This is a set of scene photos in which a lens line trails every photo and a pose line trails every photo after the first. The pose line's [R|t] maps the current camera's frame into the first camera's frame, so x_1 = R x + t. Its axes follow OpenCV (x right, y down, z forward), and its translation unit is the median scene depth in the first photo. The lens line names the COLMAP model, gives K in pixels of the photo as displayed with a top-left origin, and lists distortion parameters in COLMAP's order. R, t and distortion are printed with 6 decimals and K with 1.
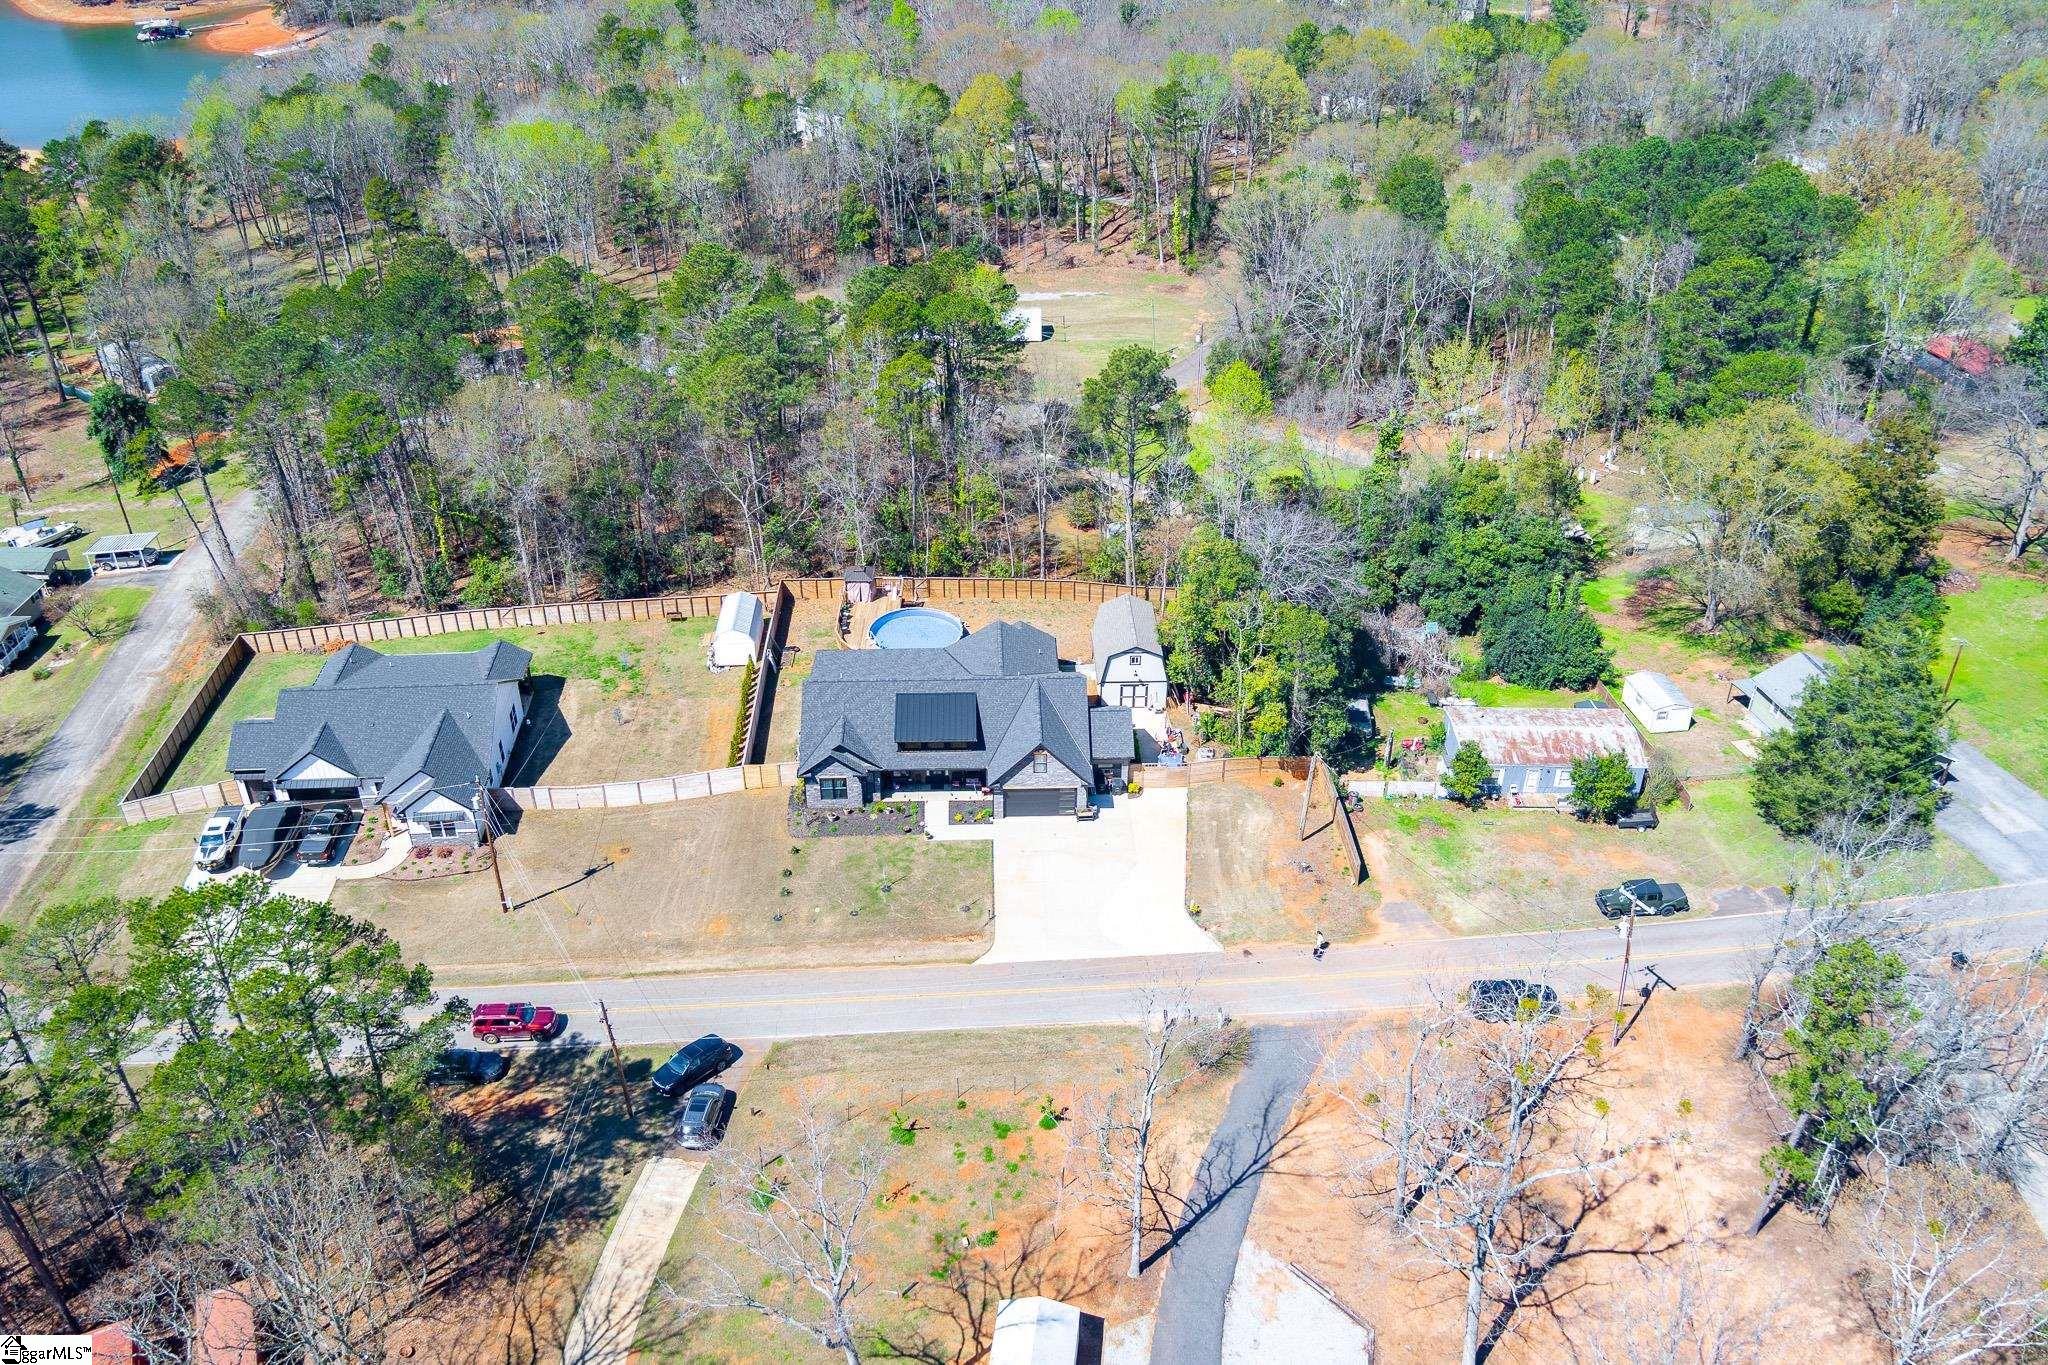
lens RADIAL K [[1646.8, 0, 1036.2], [0, 1646.8, 680.5], [0, 0, 1]] dist [-0.087353, 0.038424]
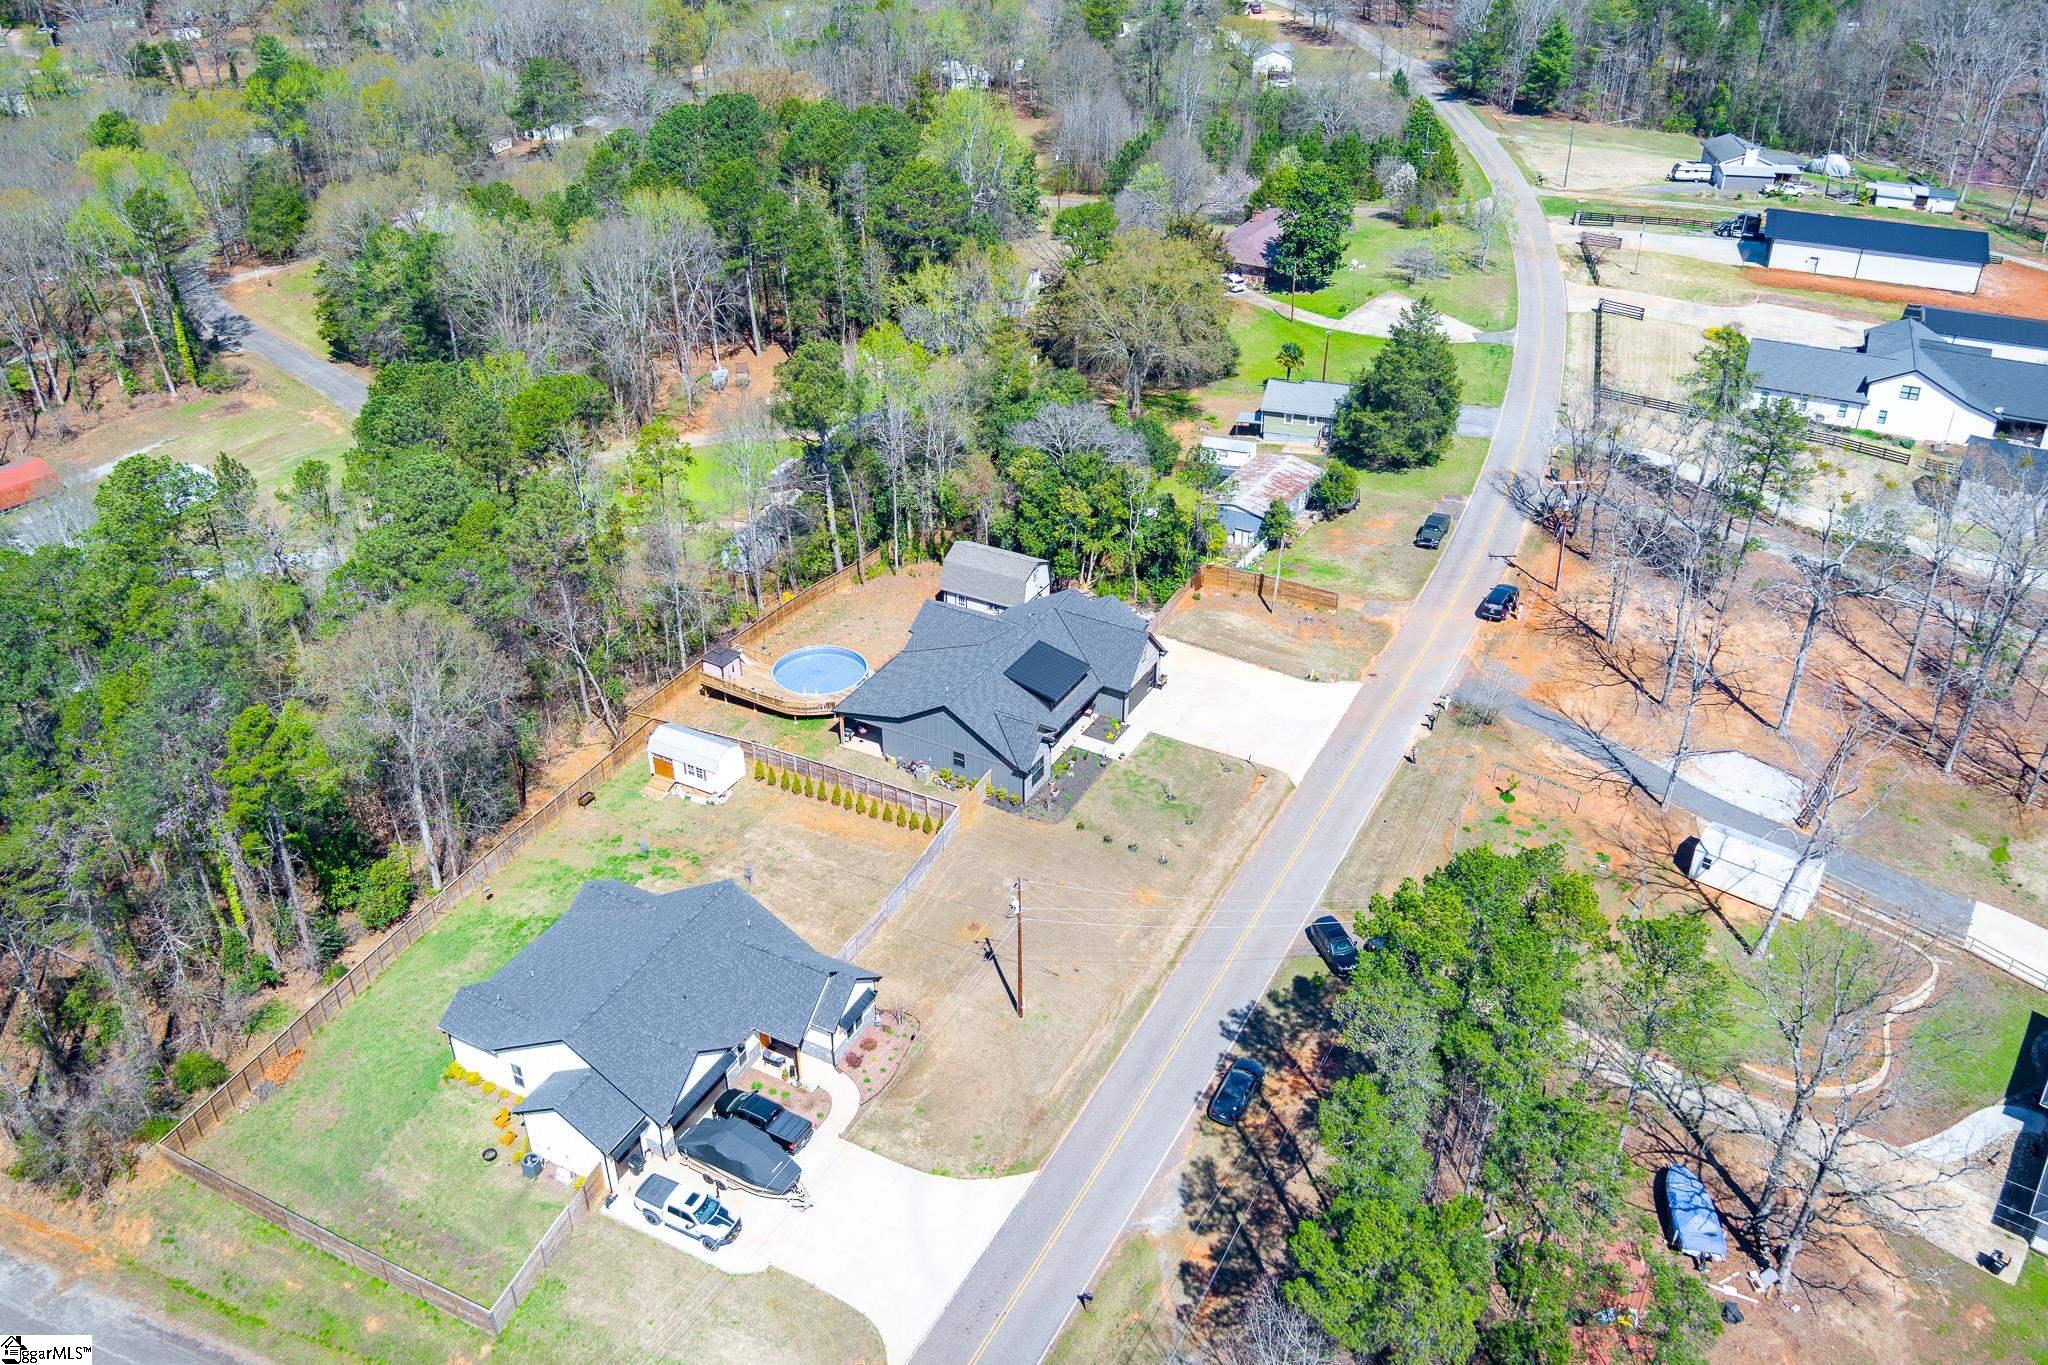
lens RADIAL K [[1646.8, 0, 1028.6], [0, 1646.8, 690.7], [0, 0, 1]] dist [-0.087353, 0.038424]
pose [[0.510799, -0.455438, 0.729150, -0.868137], [0.460178, 0.861256, 0.215580, -0.205576], [-0.726168, 0.225421, 0.649512, 0.325775]]
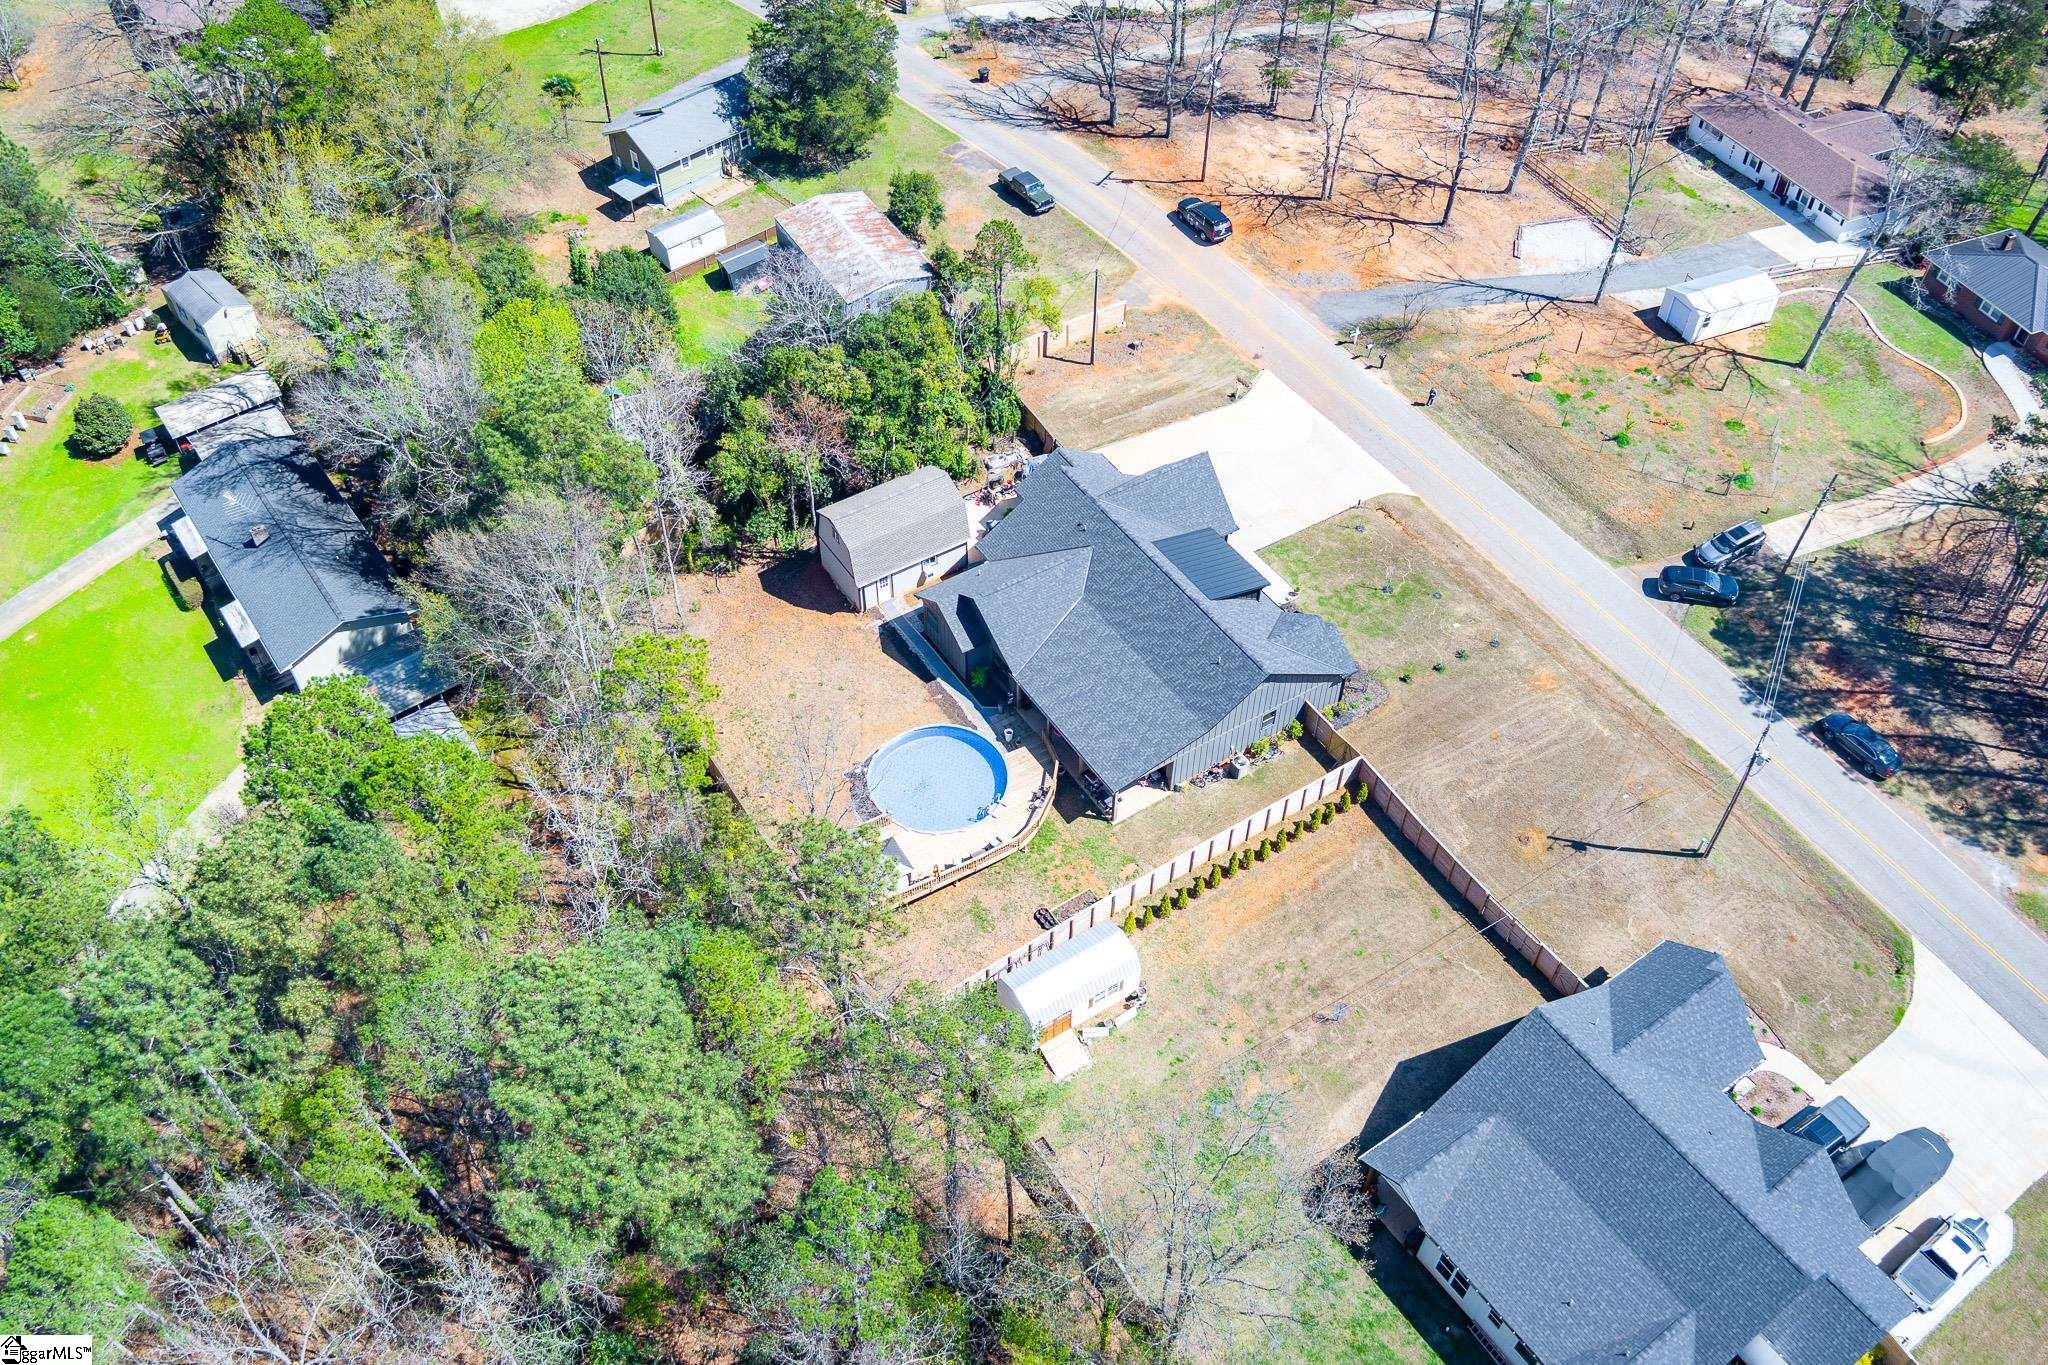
lens RADIAL K [[1646.8, 0, 1027.1], [0, 1646.8, 685.9], [0, 0, 1]] dist [-0.087353, 0.038424]
pose [[-0.506650, -0.640335, 0.577301, -0.537888], [0.456989, 0.368341, 0.809621, -0.673732], [-0.731072, 0.674015, 0.106006, 1.041291]]
